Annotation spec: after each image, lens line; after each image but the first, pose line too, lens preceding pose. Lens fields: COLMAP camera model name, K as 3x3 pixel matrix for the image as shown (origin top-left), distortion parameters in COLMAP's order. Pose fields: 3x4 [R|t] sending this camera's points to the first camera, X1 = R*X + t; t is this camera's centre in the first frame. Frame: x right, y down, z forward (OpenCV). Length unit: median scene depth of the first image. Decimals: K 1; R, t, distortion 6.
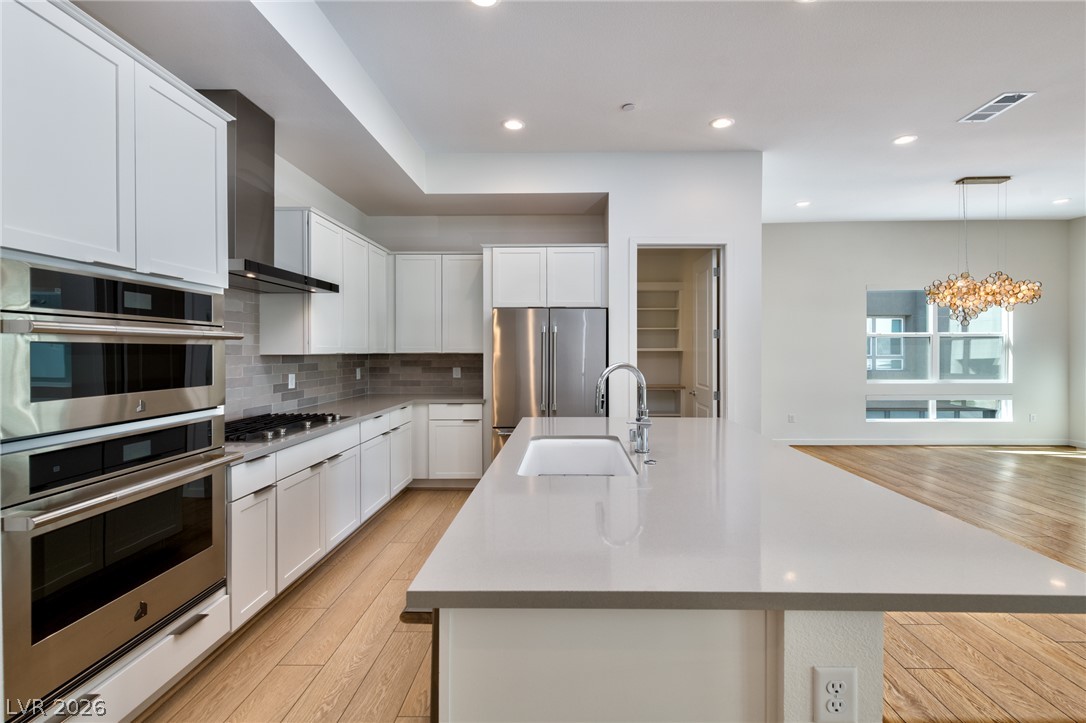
lens RADIAL K [[424.6, 0, 542.6], [0, 424.6, 354.1], [0, 0, 1]] dist [-0.000020, -0.000267]
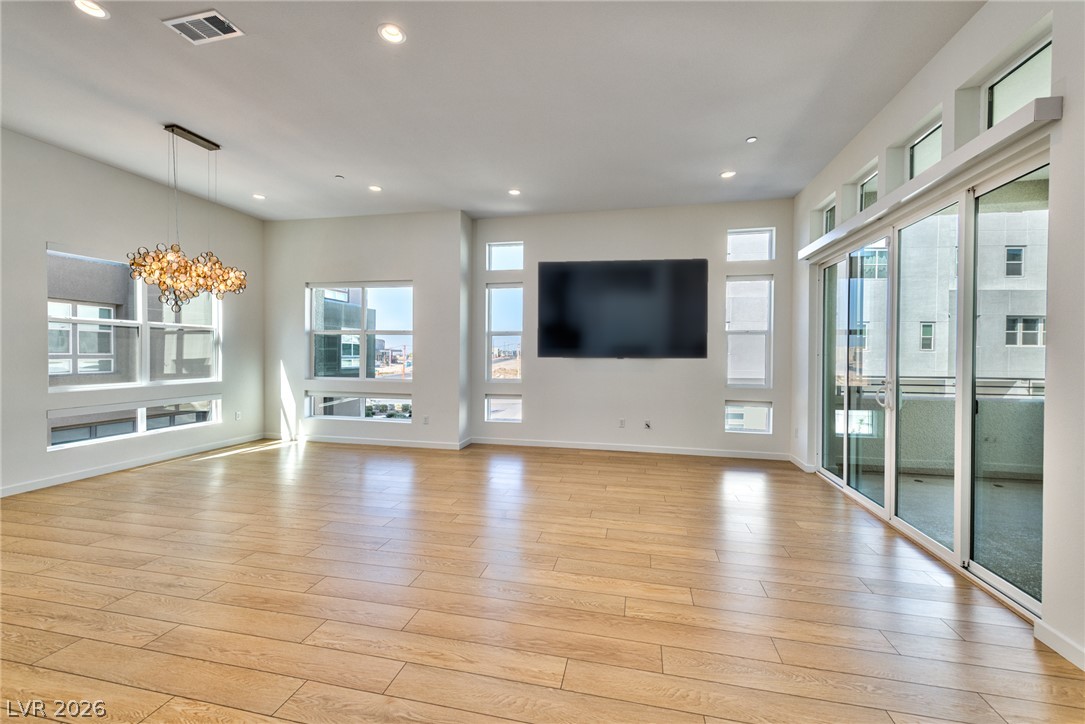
lens RADIAL K [[497.7, 0, 512.0], [0, 497.7, 359.3], [0, 0, 1]] dist [0.010293, -0.000210]
pose [[0.203595, -0.004645, 0.979044, 0.178654], [-0.001687, 0.999986, 0.005095, 0.015156], [-0.979054, -0.002689, 0.203584, 0.167087]]
